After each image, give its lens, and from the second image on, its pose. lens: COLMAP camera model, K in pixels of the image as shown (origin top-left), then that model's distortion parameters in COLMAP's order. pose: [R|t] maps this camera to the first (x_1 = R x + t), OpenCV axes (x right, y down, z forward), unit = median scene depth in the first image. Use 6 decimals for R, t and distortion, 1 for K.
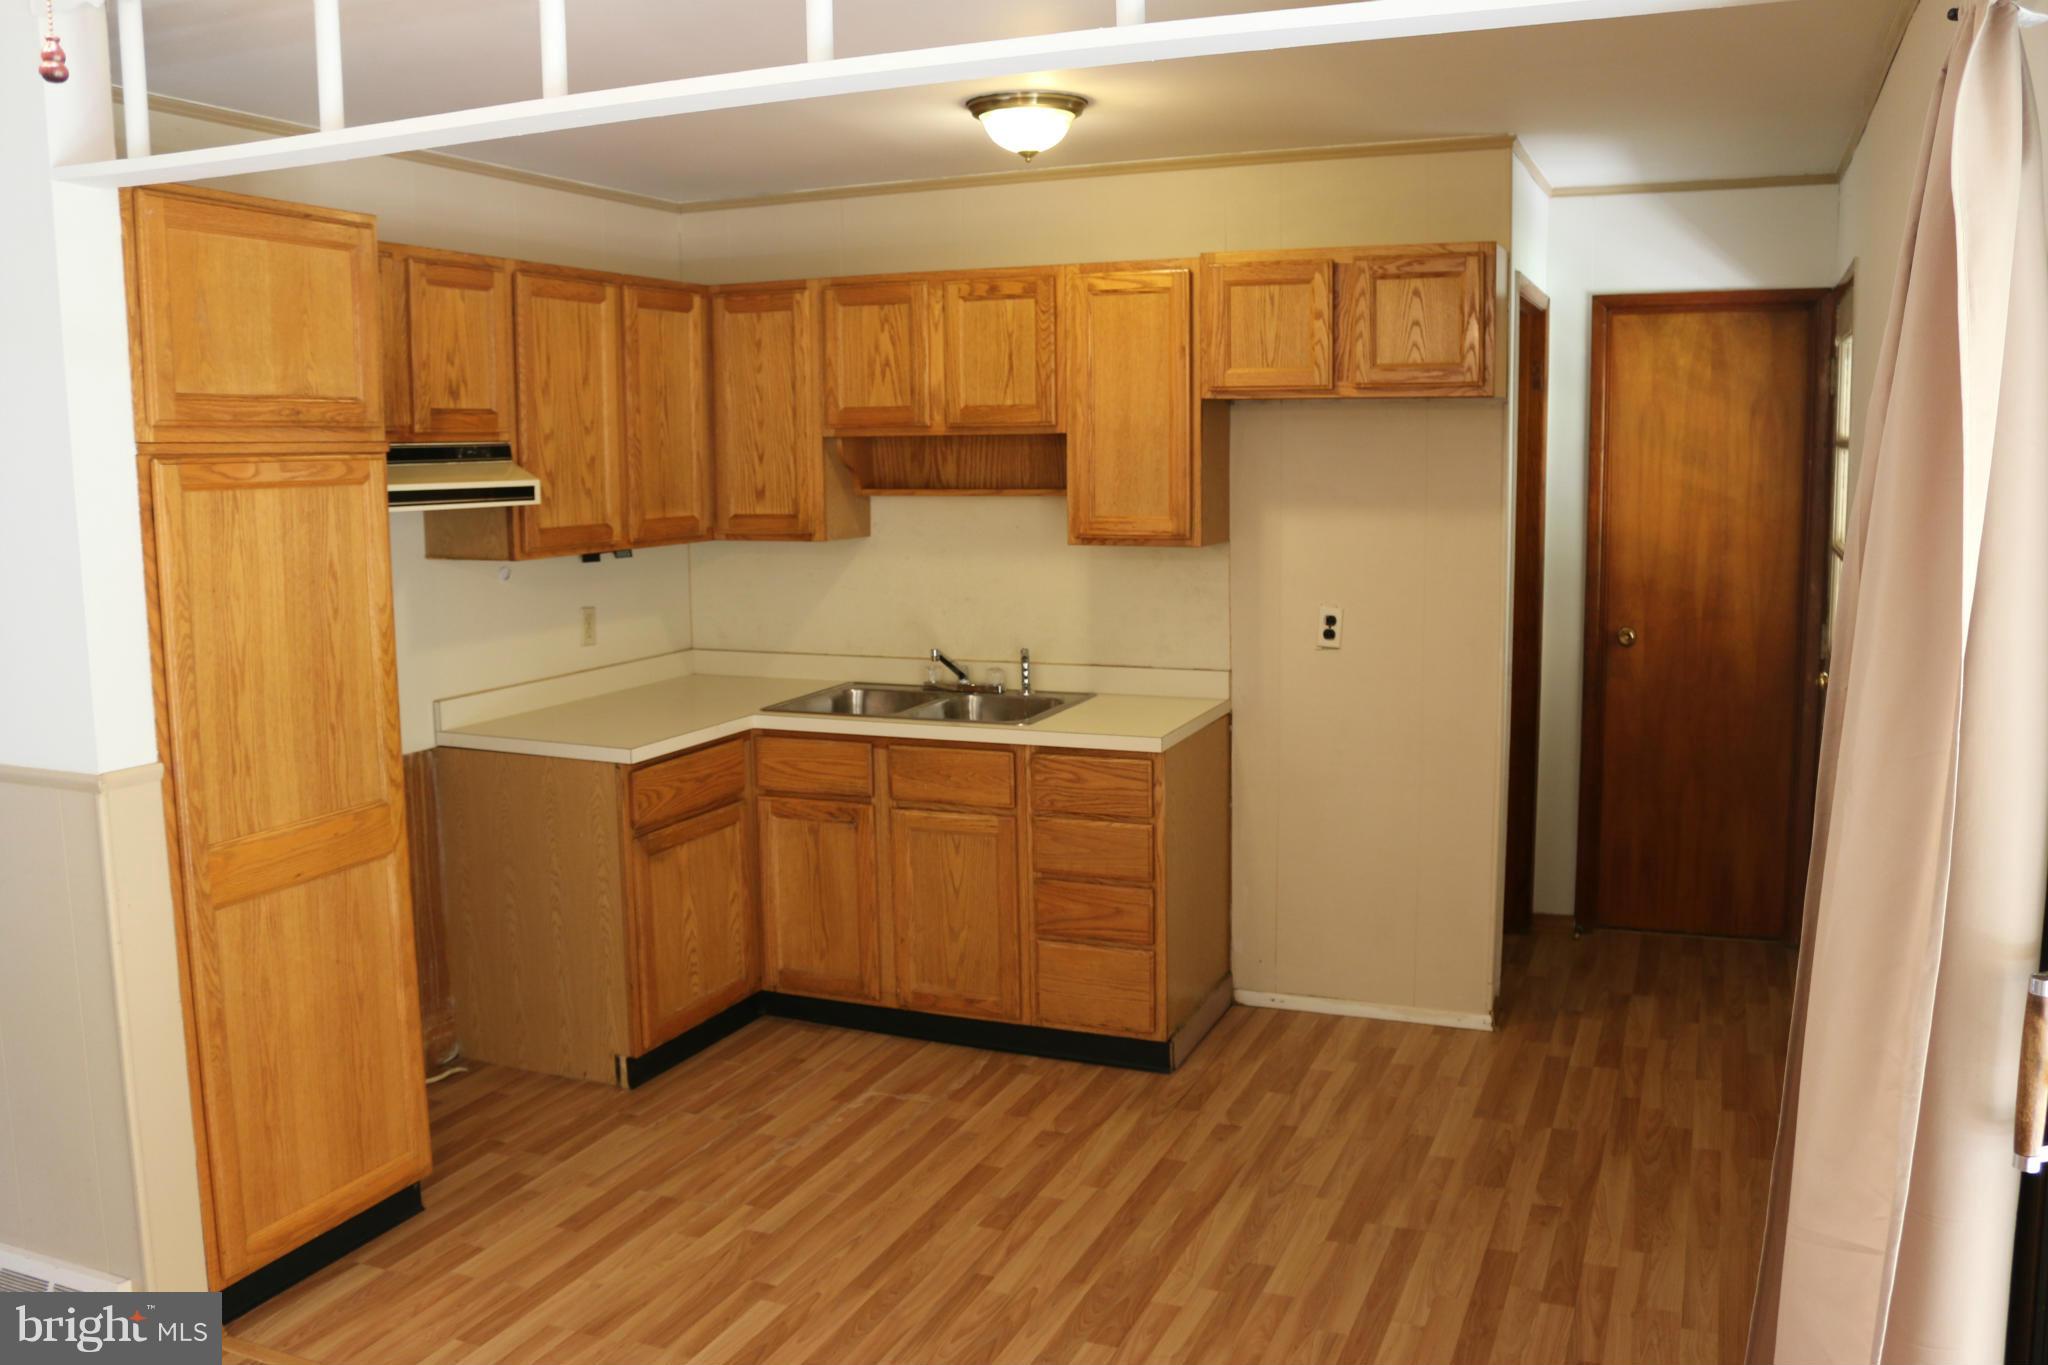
lens RADIAL K [[1677.4, 0, 1024.0], [0, 1677.4, 682.5], [0, 0, 1]] dist [-0.164928, 0.147029]
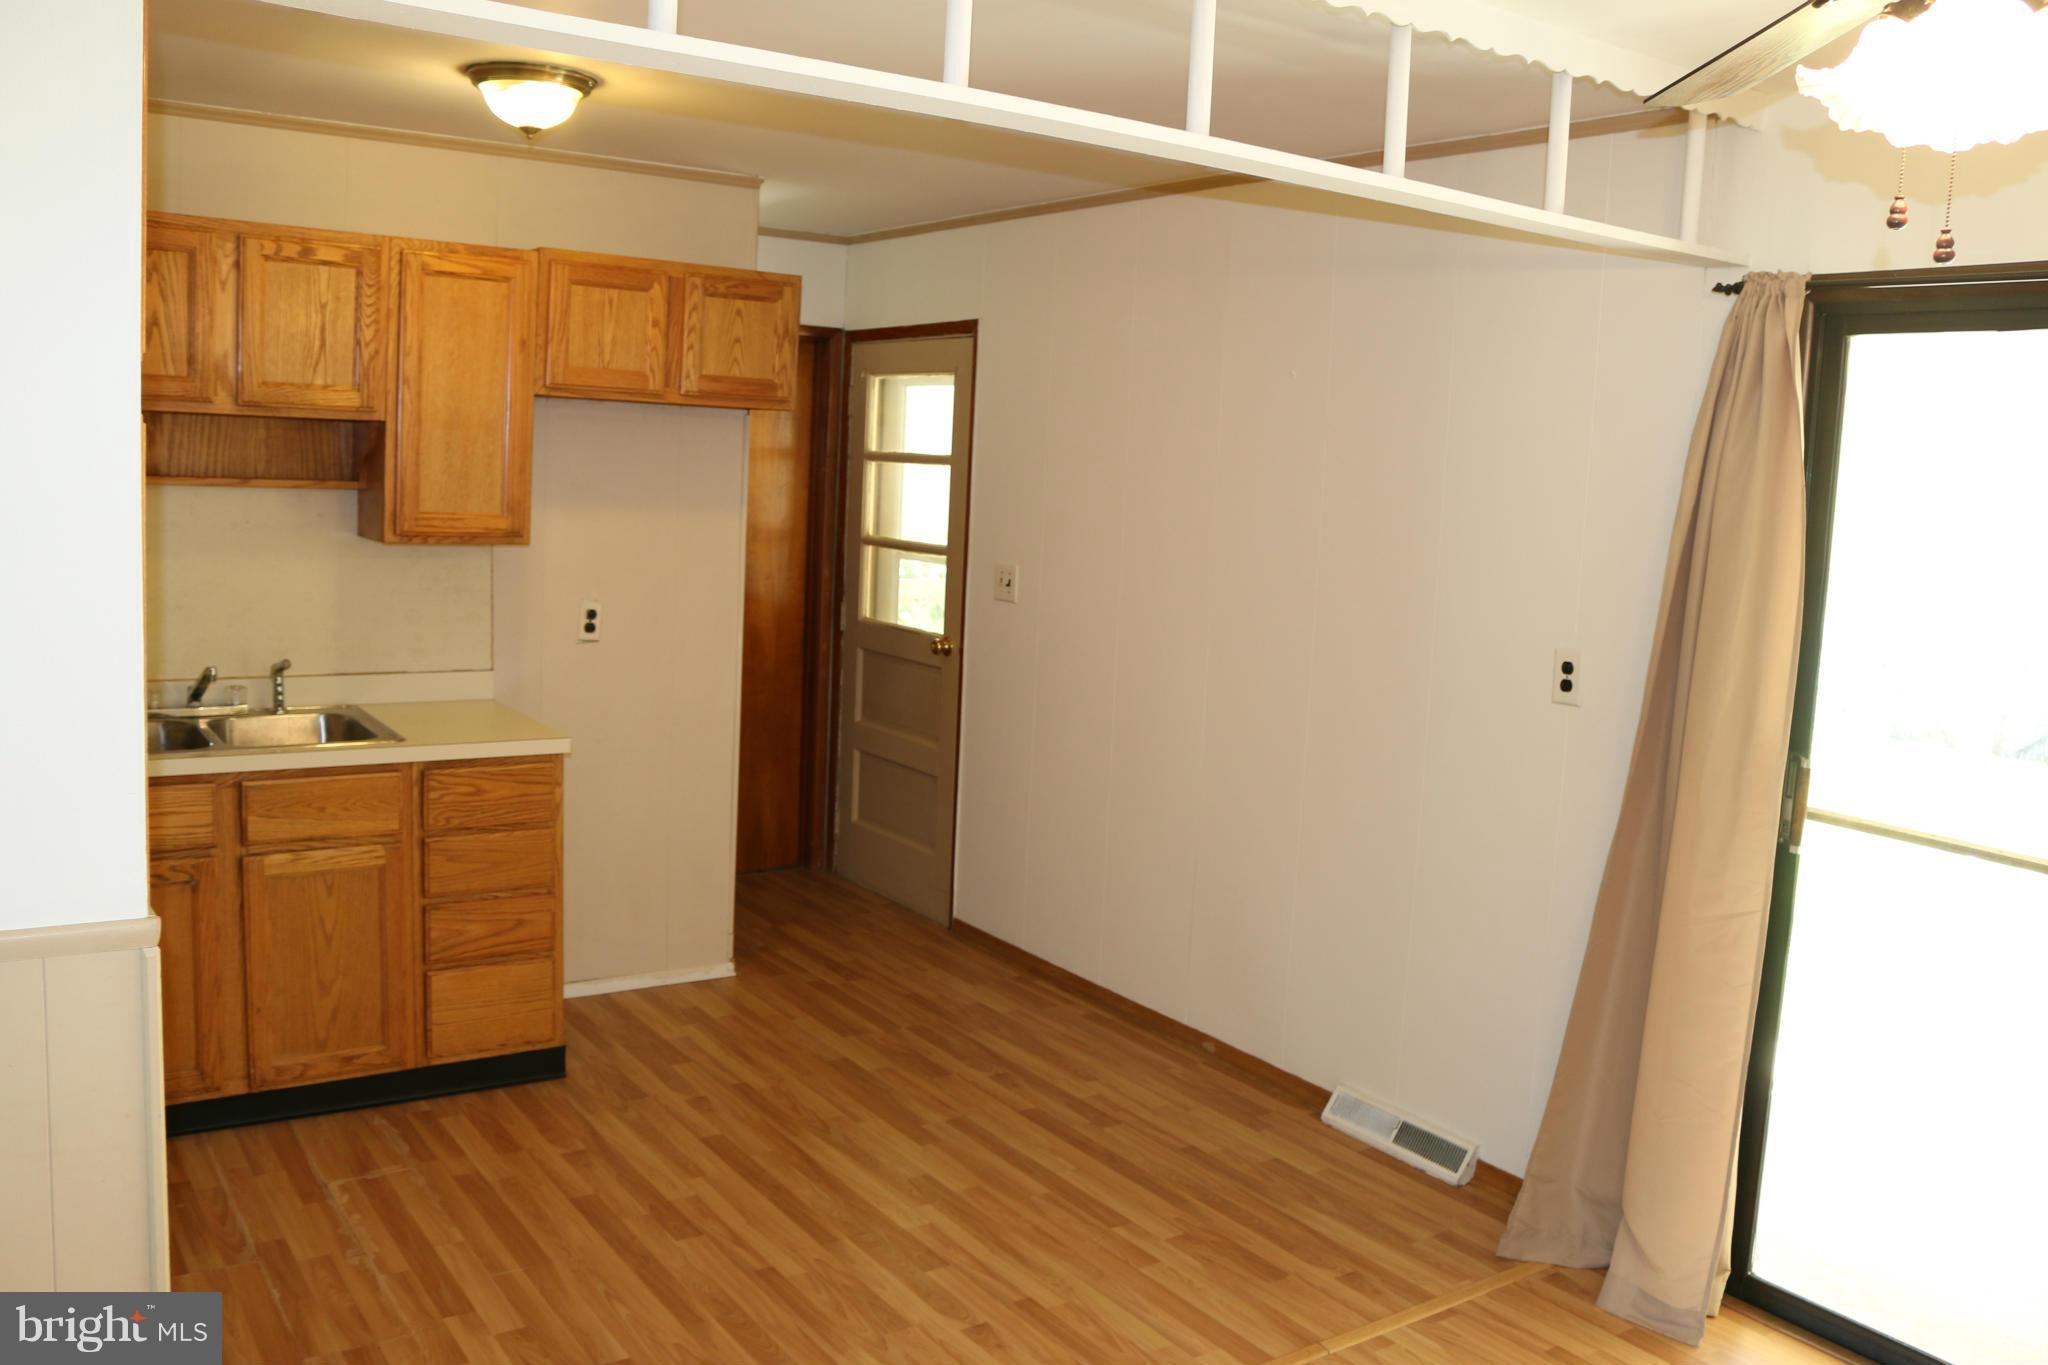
lens RADIAL K [[1677.4, 0, 1024.0], [0, 1677.4, 682.5], [0, 0, 1]] dist [-0.164928, 0.147029]
pose [[0.535339, -0.069876, 0.841742, -0.584312], [0.061517, 0.997151, 0.043653, -0.025281], [-0.842394, 0.028412, 0.538112, 0.239901]]
